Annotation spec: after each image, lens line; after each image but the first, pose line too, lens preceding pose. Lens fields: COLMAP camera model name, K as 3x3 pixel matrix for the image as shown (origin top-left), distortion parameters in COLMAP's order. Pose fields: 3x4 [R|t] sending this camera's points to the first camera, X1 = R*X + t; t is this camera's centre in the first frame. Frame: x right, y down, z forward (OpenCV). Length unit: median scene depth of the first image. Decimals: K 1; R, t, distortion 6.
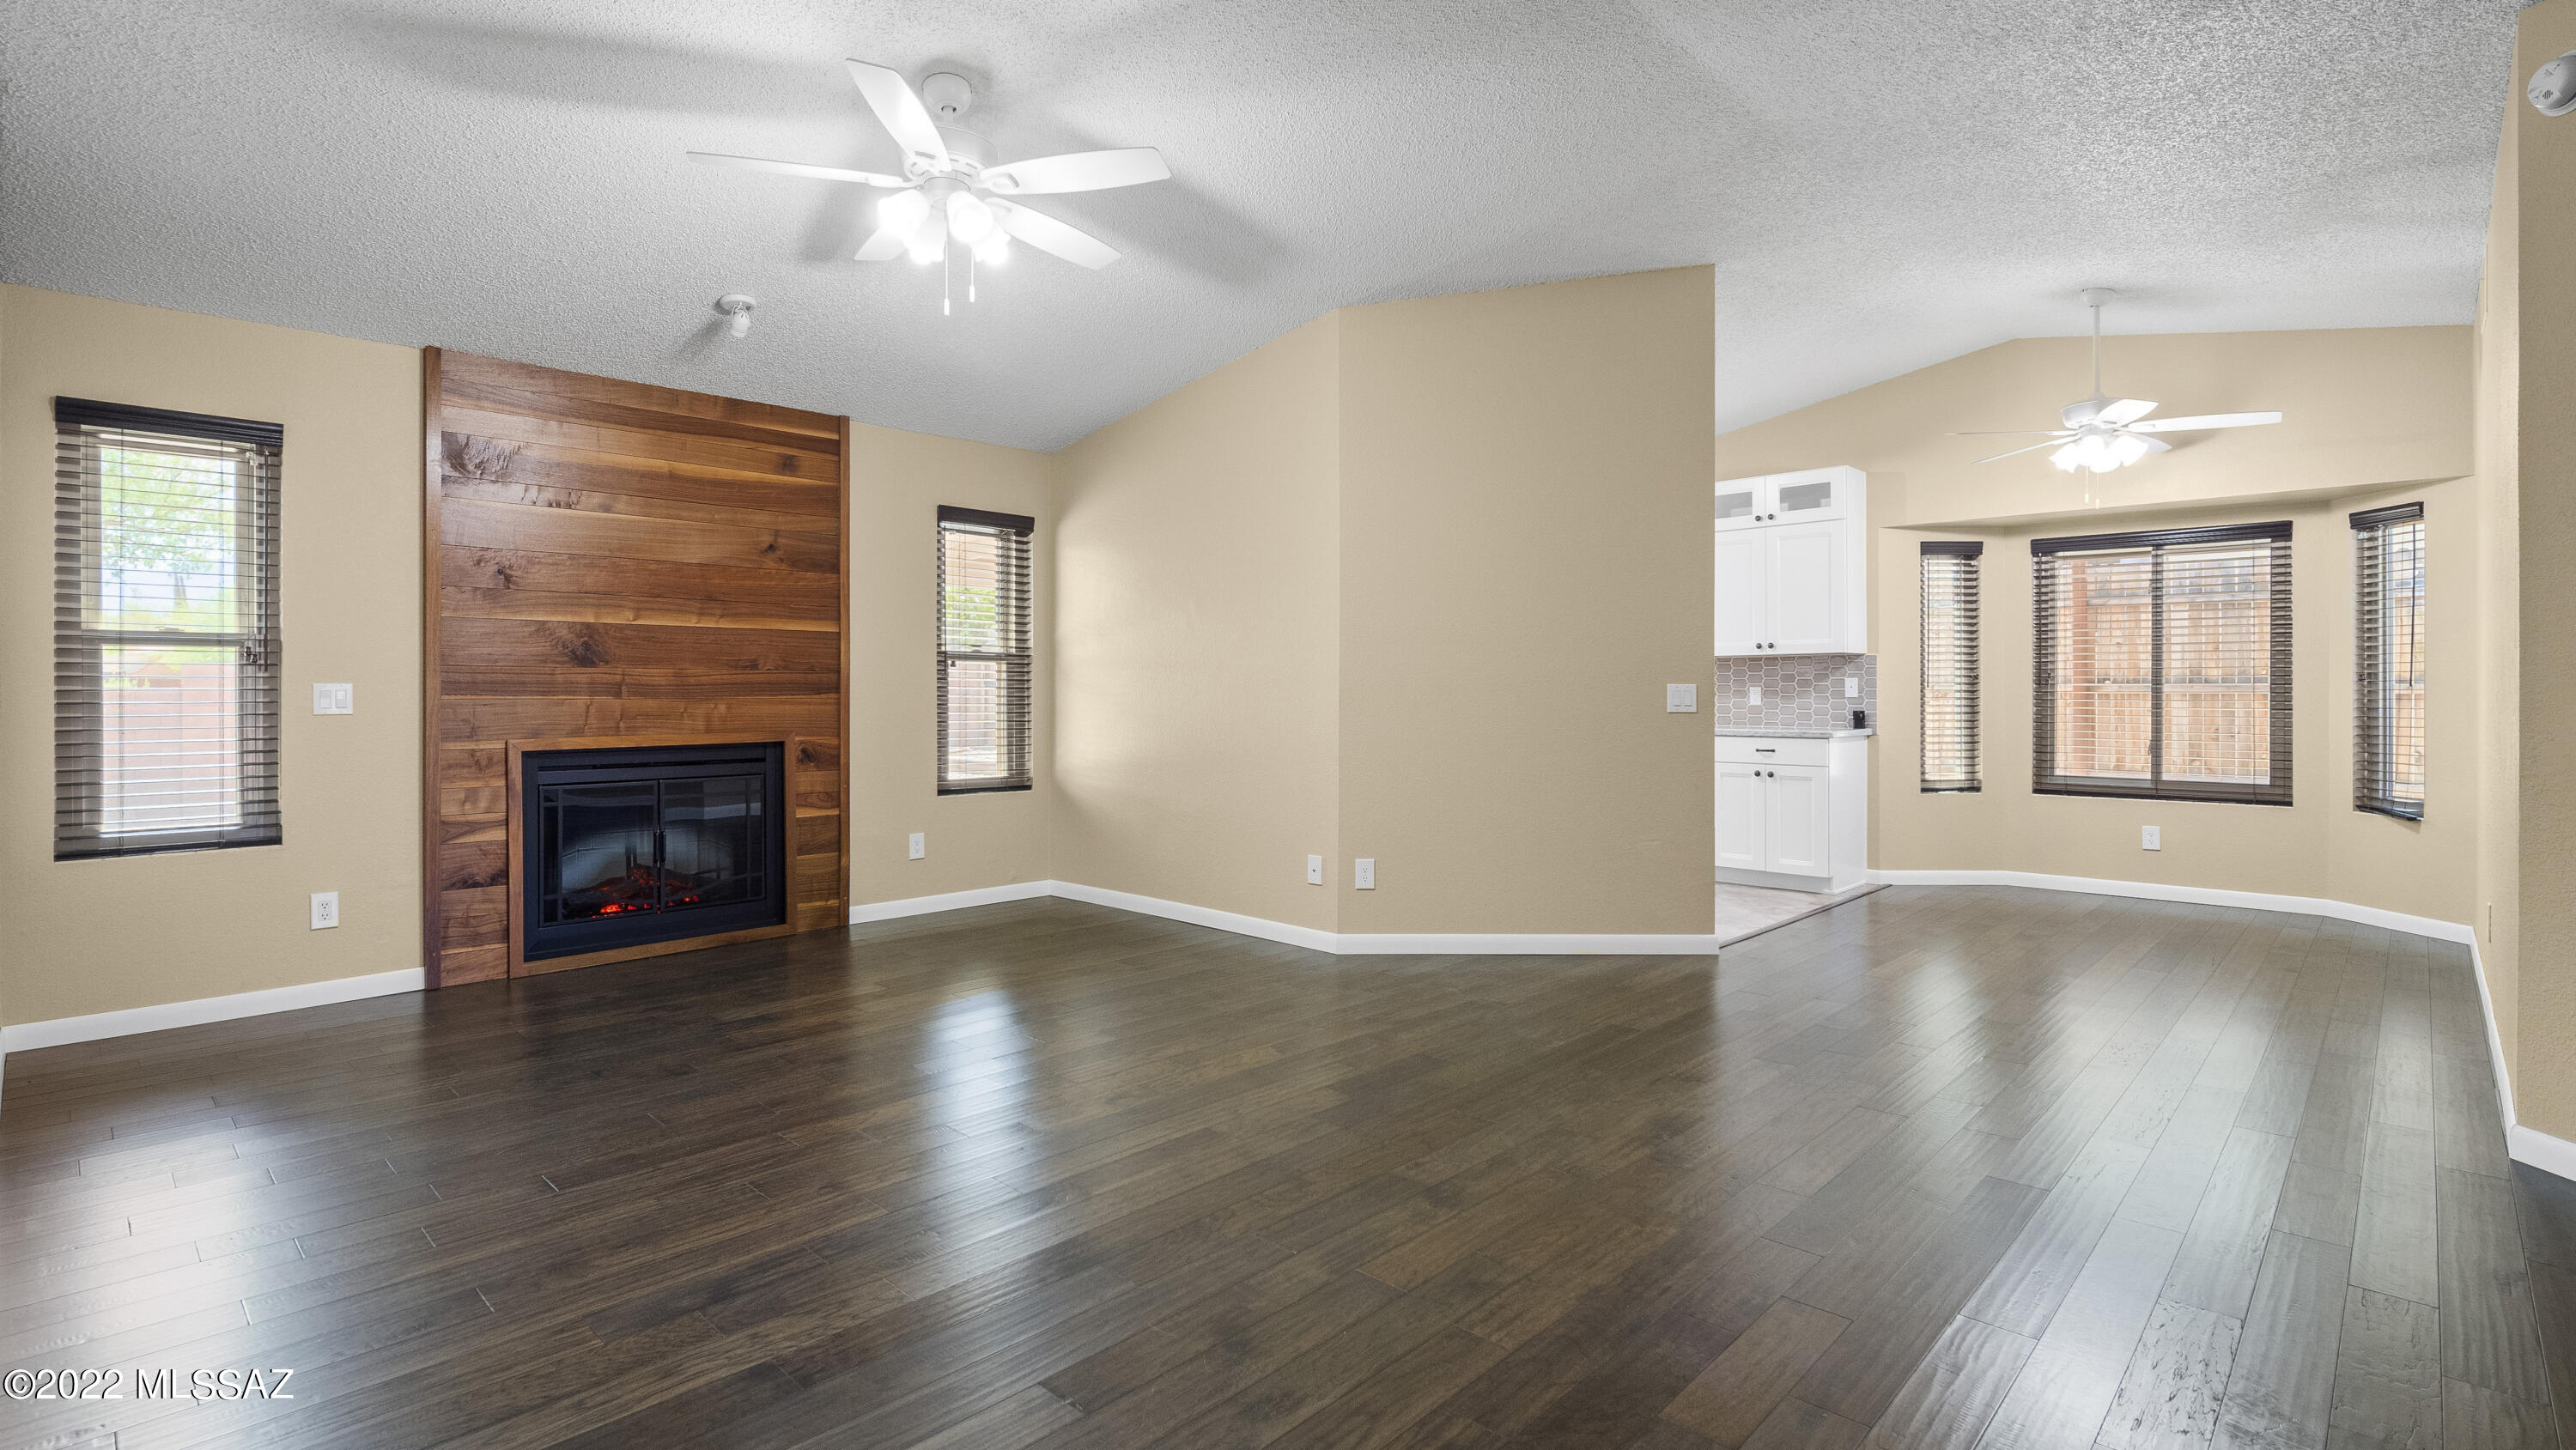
lens RADIAL K [[1202.5, 0, 1282.5], [0, 1202.5, 690.7], [0, 0, 1]] dist [0.007395, -0.007822]
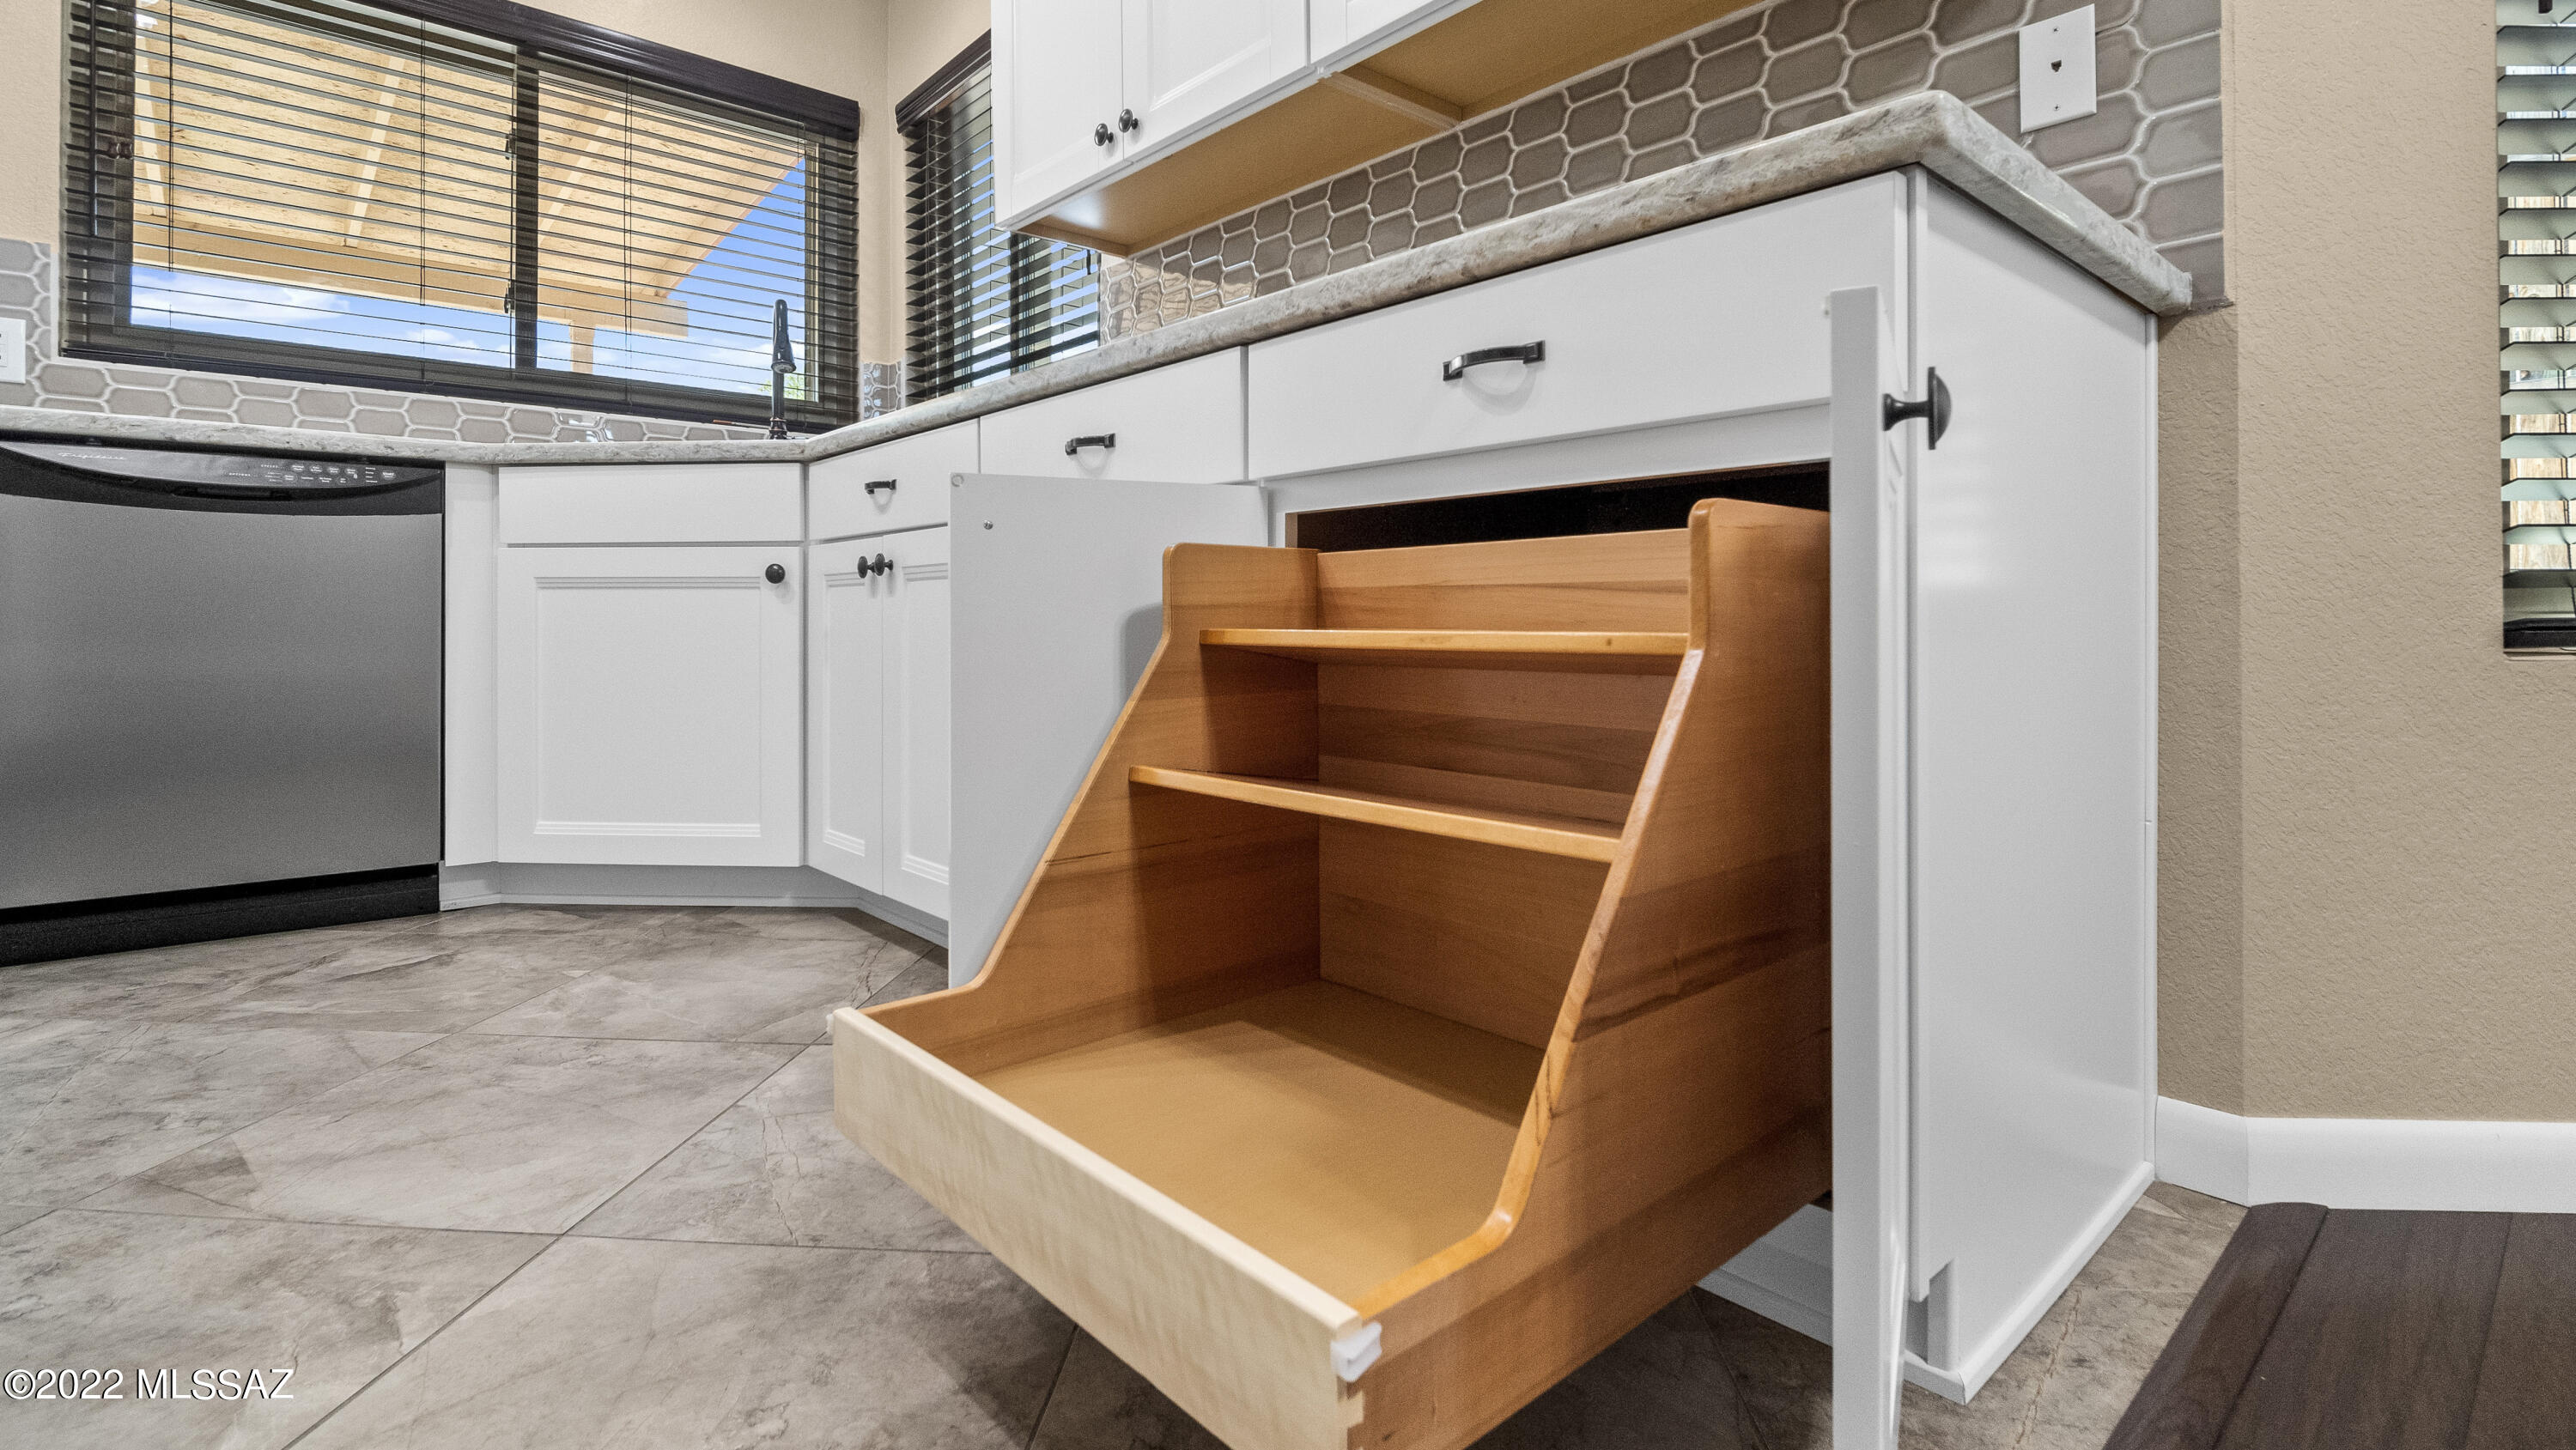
lens RADIAL K [[1202.5, 0, 1258.4], [0, 1202.5, 628.0], [0, 0, 1]] dist [0.007395, -0.007822]
pose [[0.995754, -0.000529, -0.092051, 0.432612], [0.000805, 0.999995, 0.002961, 0.093470], [0.092049, -0.003022, 0.995750, 0.947183]]
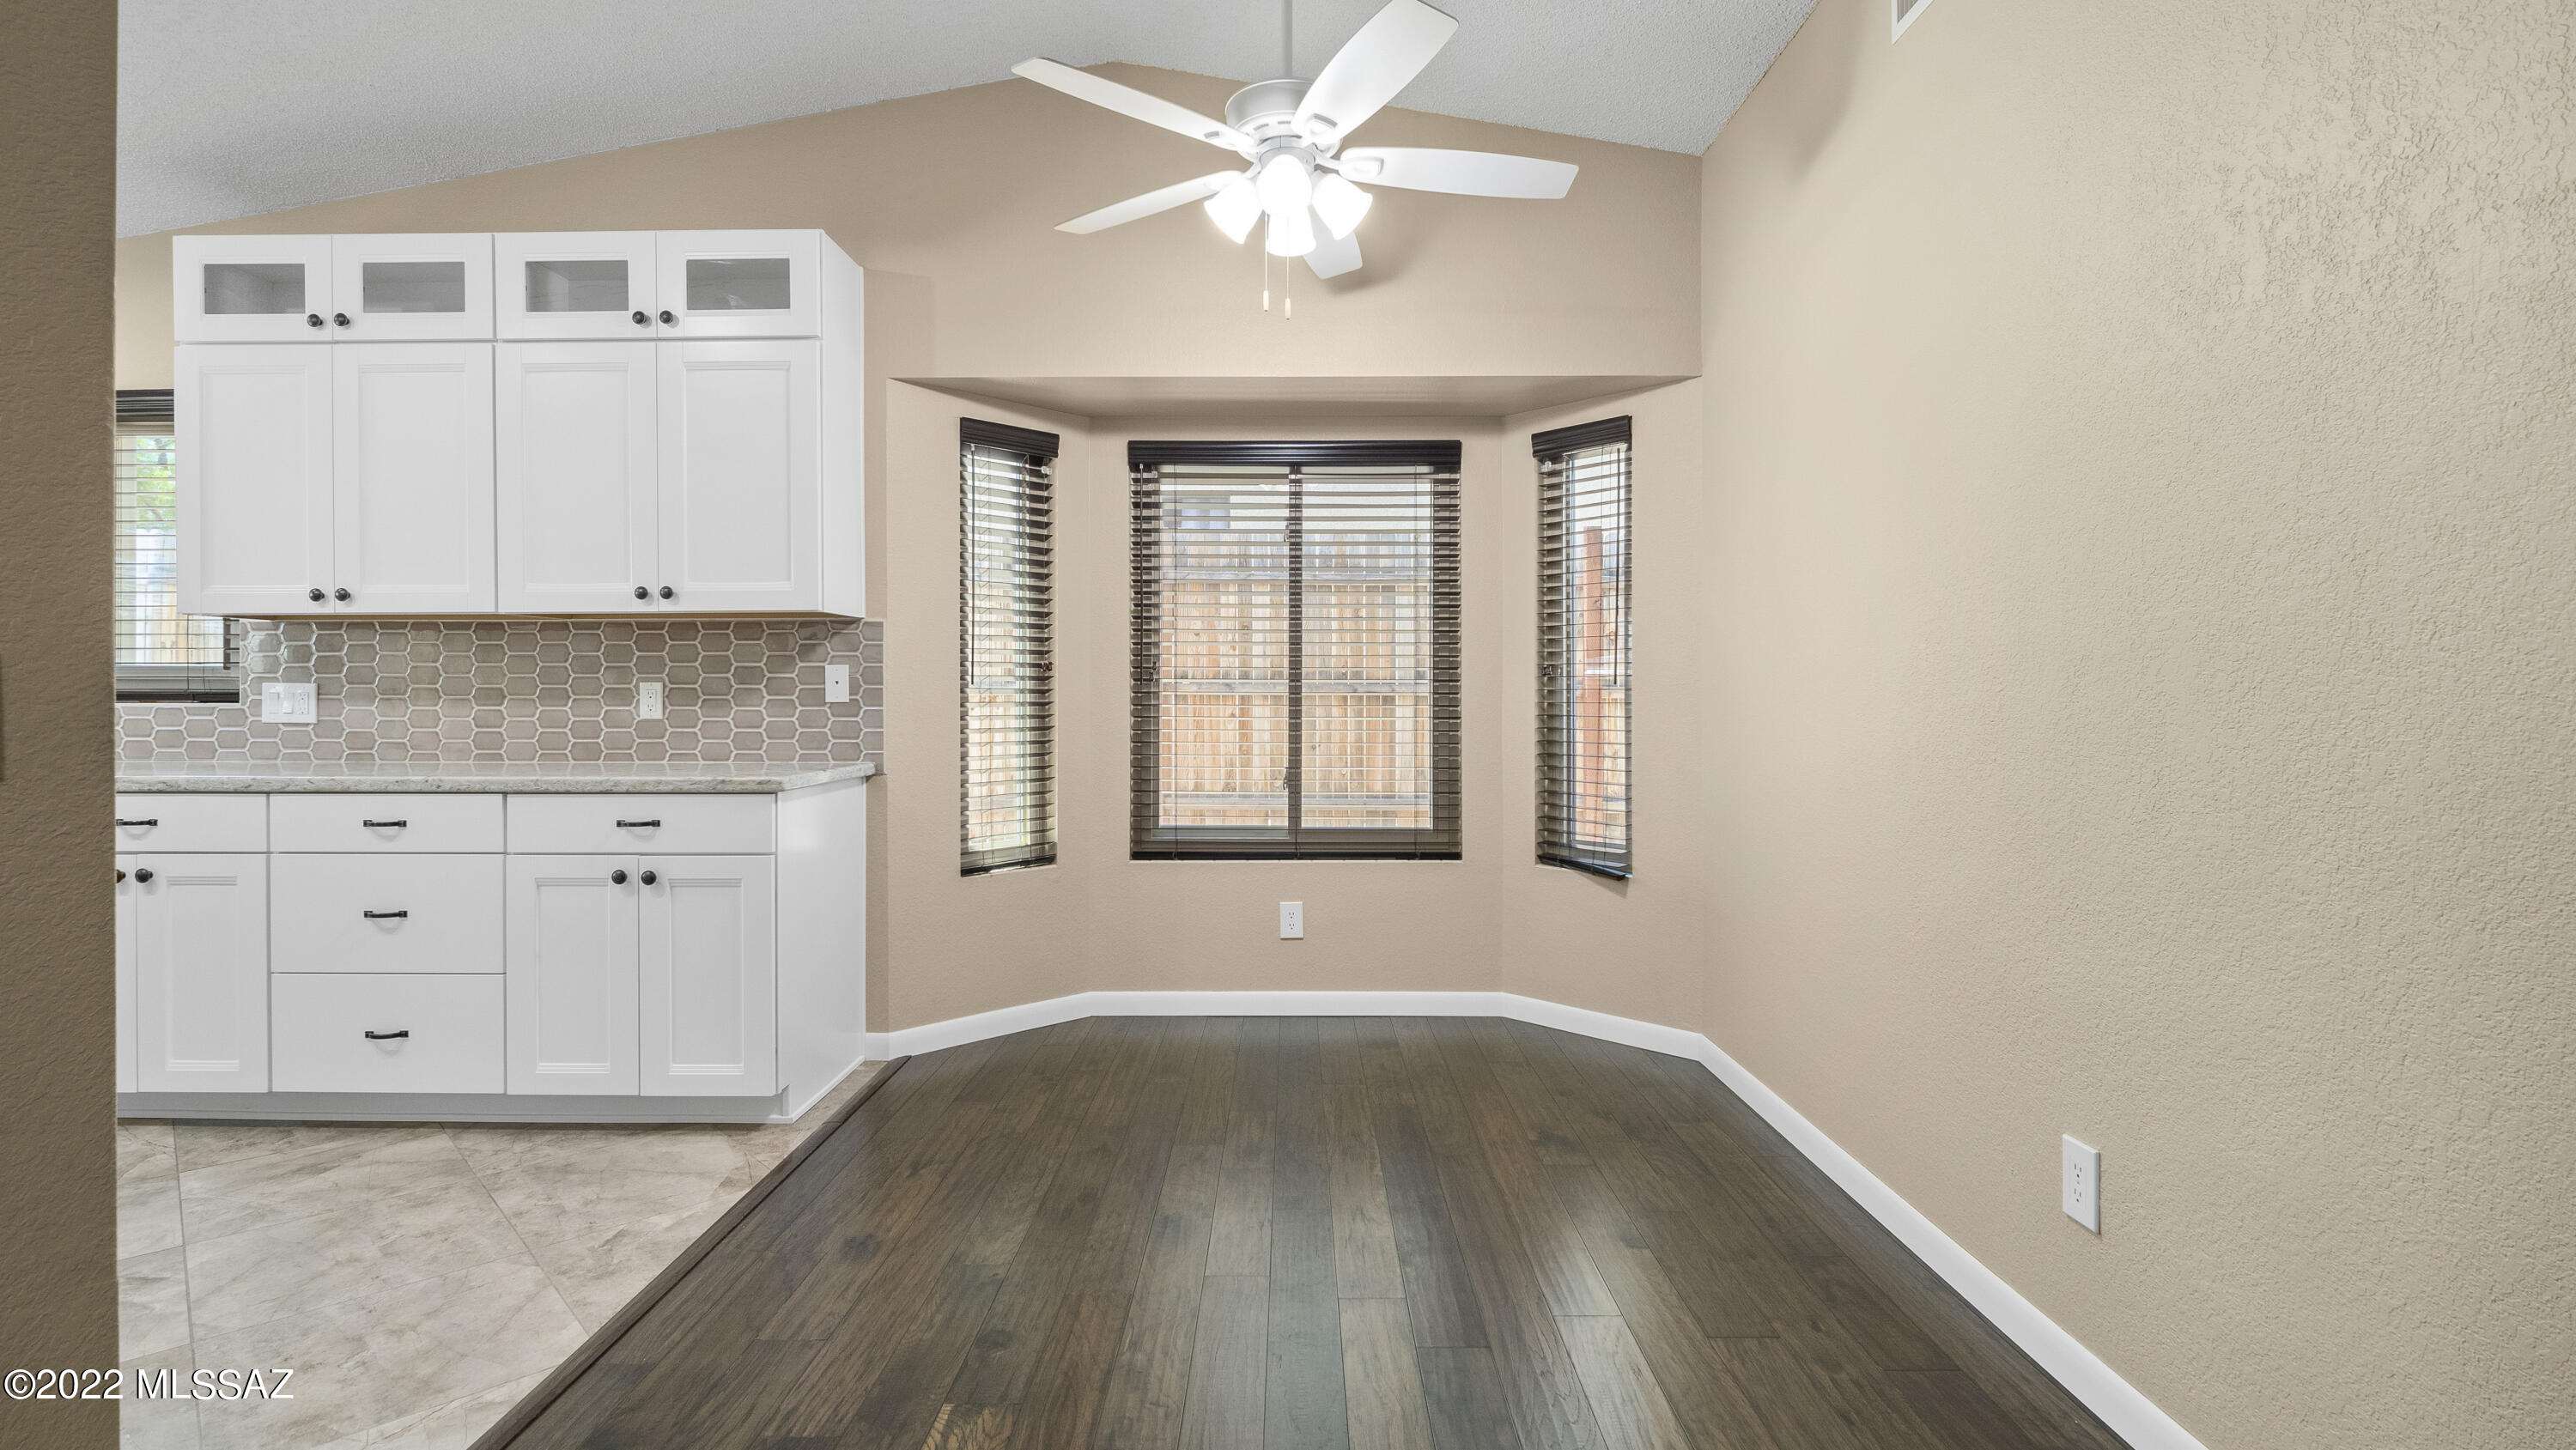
lens RADIAL K [[1202.5, 0, 1303.0], [0, 1202.5, 700.9], [0, 0, 1]] dist [0.007395, -0.007822]
pose [[0.723855, -0.003161, 0.689945, 0.305846], [-0.000428, 0.999987, 0.005031, 0.002514], [-0.689952, -0.003937, 0.723844, 0.572970]]
